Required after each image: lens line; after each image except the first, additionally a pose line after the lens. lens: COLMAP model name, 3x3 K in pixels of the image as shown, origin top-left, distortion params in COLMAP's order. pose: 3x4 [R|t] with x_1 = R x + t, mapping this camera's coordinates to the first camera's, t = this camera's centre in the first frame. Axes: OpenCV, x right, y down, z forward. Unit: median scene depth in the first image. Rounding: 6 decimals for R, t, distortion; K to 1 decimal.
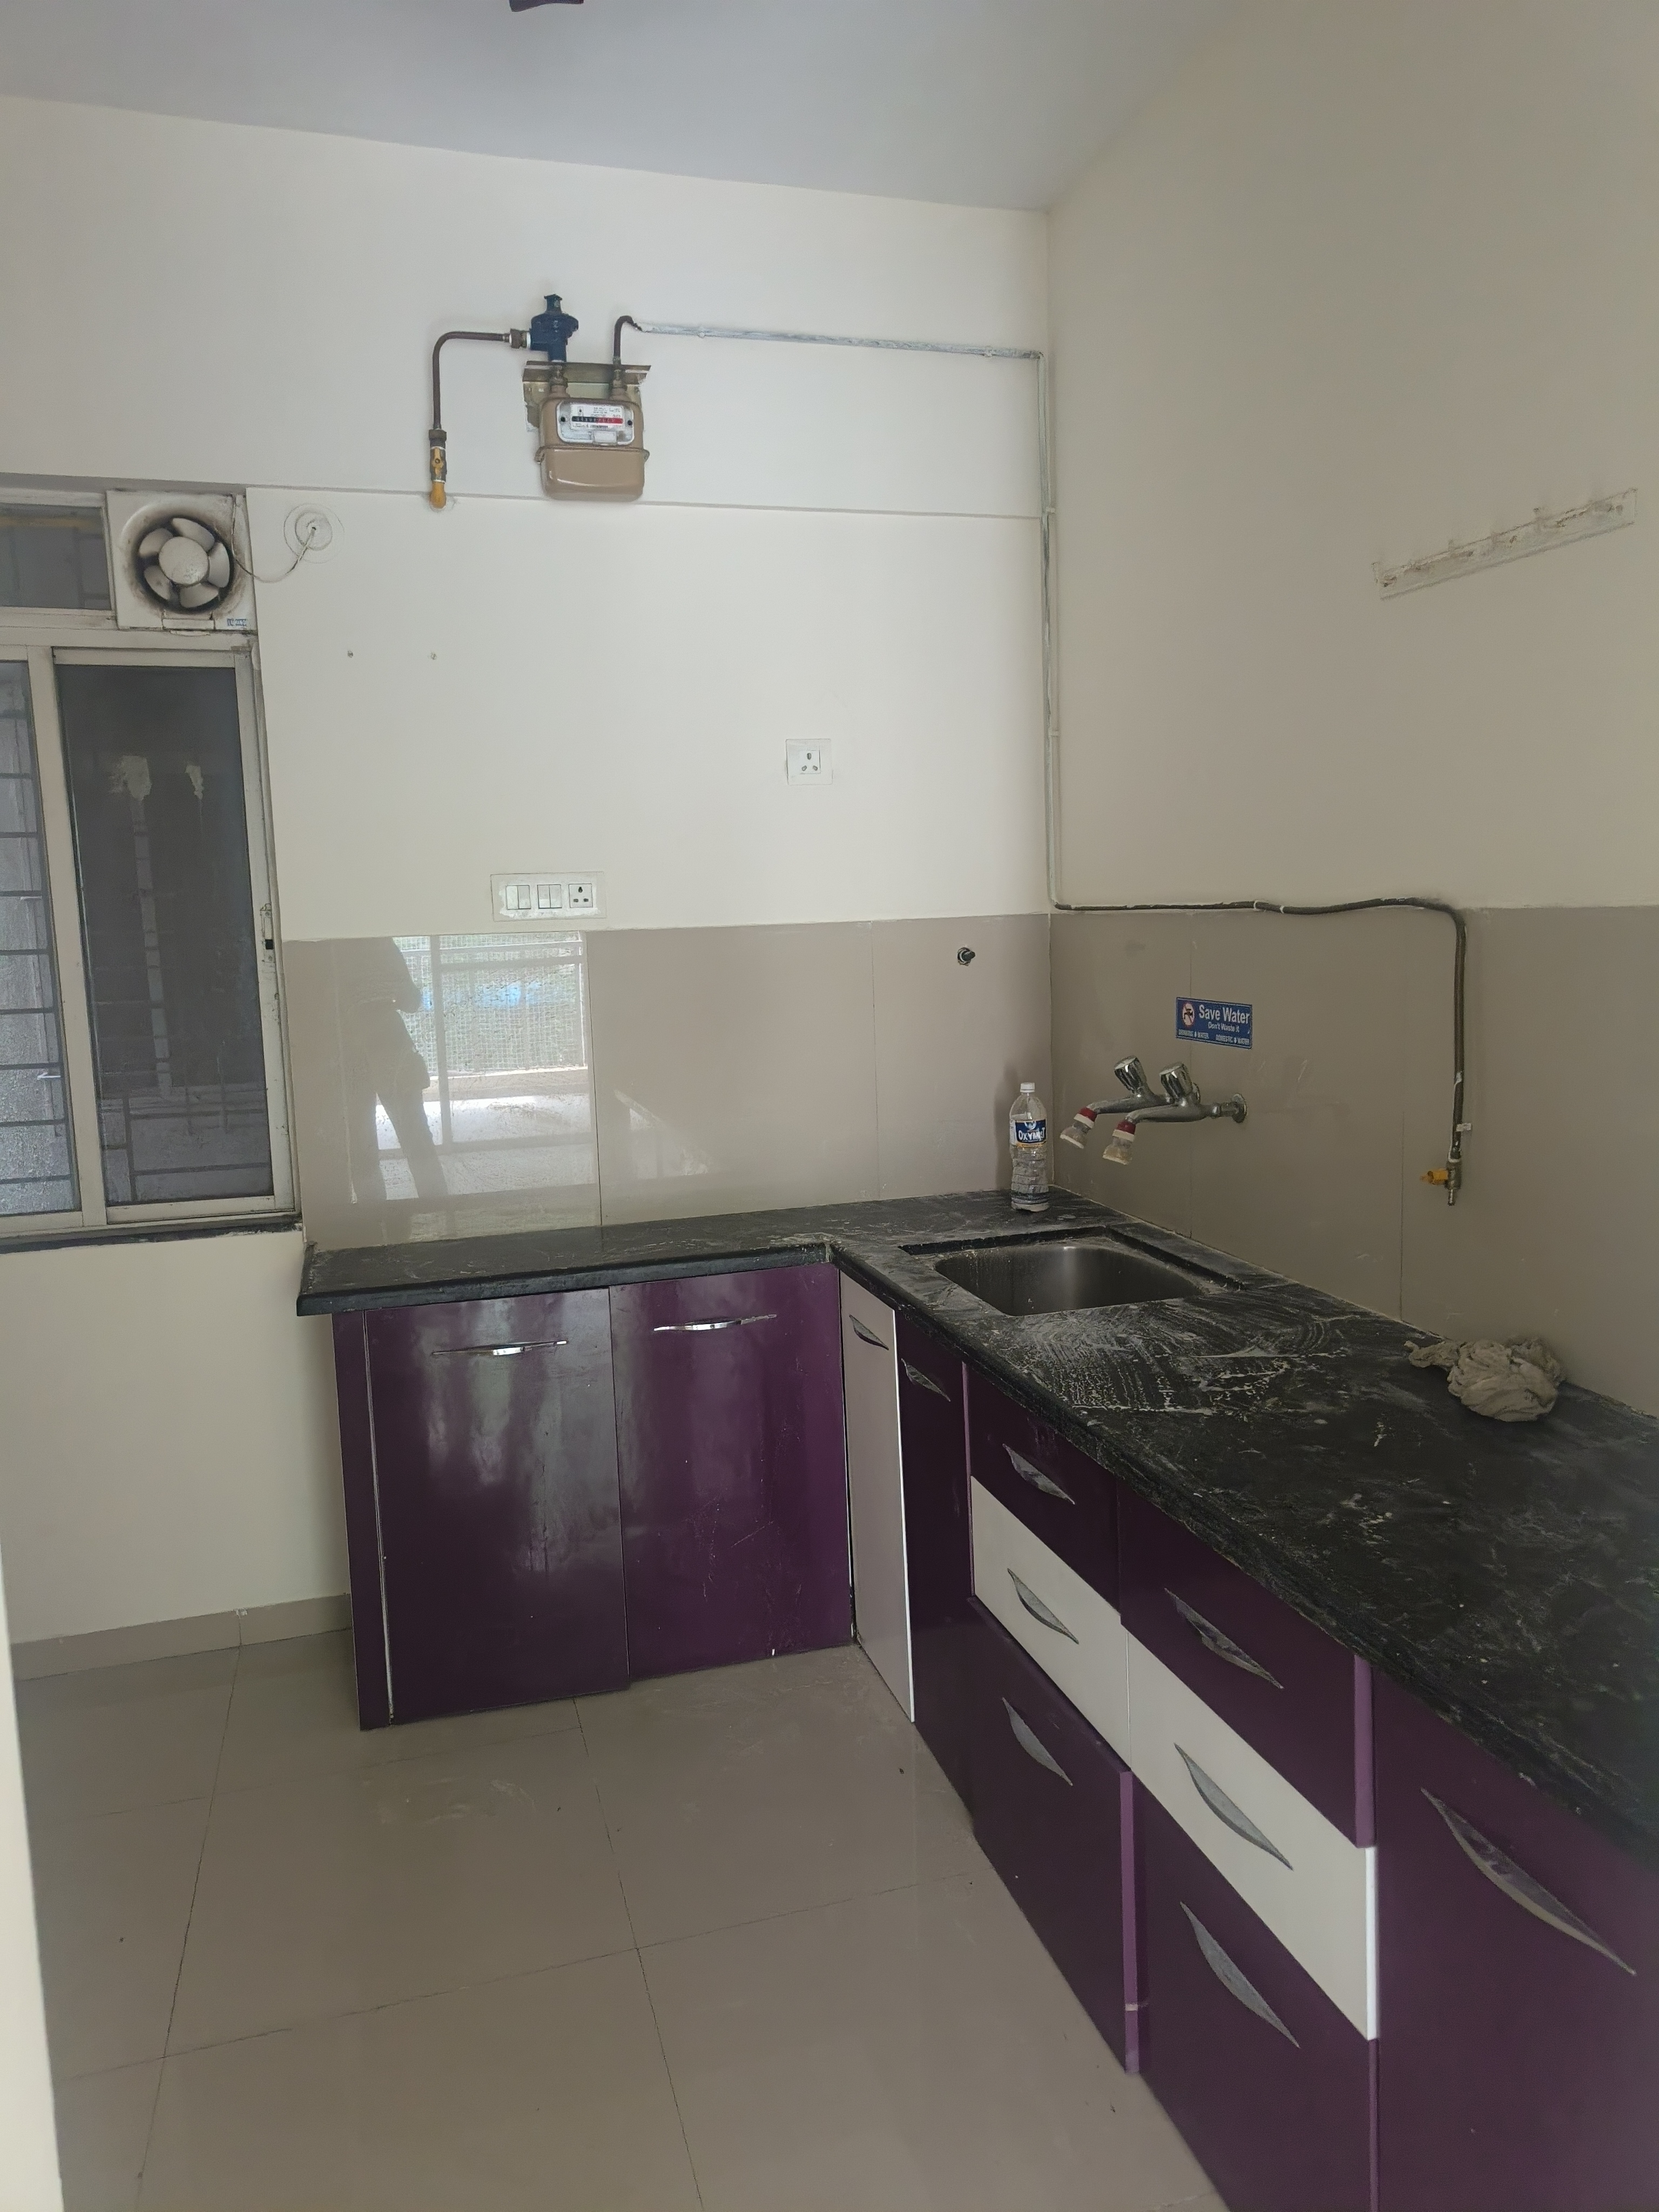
lens RADIAL K [[1590.4, 0, 829.5], [0, 1590.4, 1106.0], [0, 0, 1]] dist [0.057286, -0.000608]
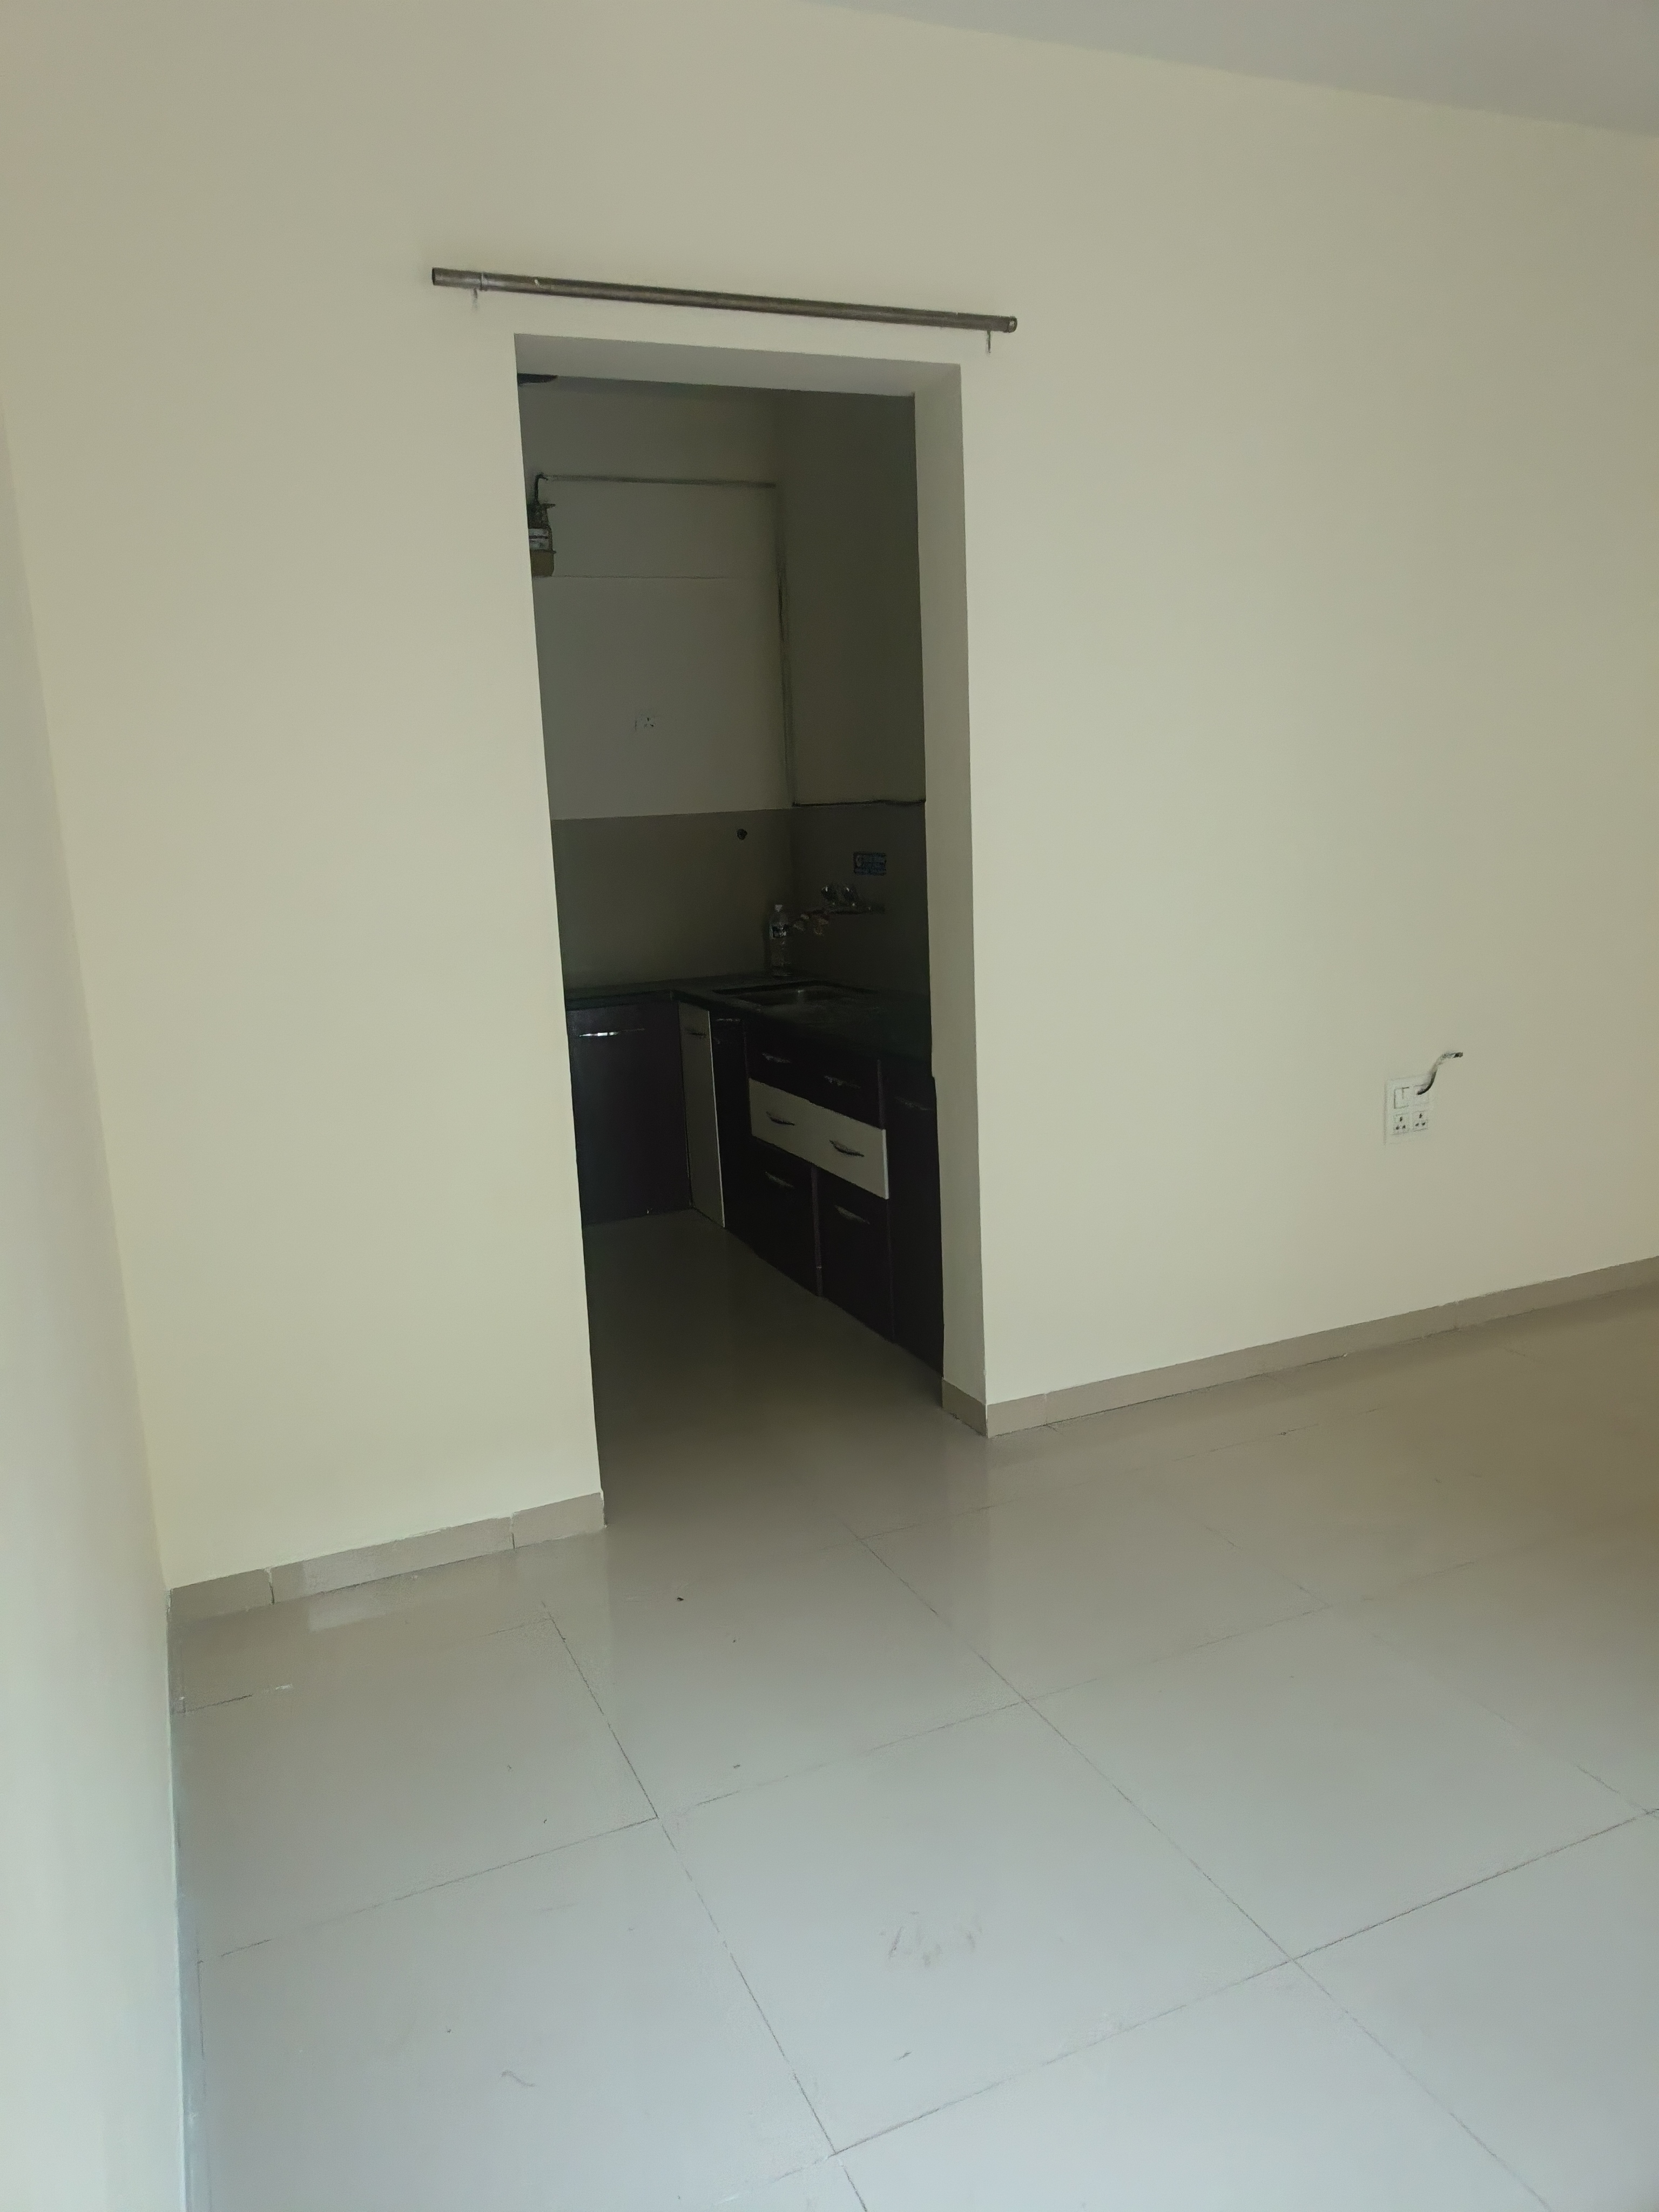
lens RADIAL K [[1587.6, 0, 829.5], [0, 1587.6, 1106.0], [0, 0, 1]] dist [-0.008123, -0.001089]
pose [[0.991247, -0.033750, 0.127636, -0.058697], [0.026263, 0.997859, 0.059894, 0.117054], [-0.129384, -0.056017, 0.990011, -0.859922]]
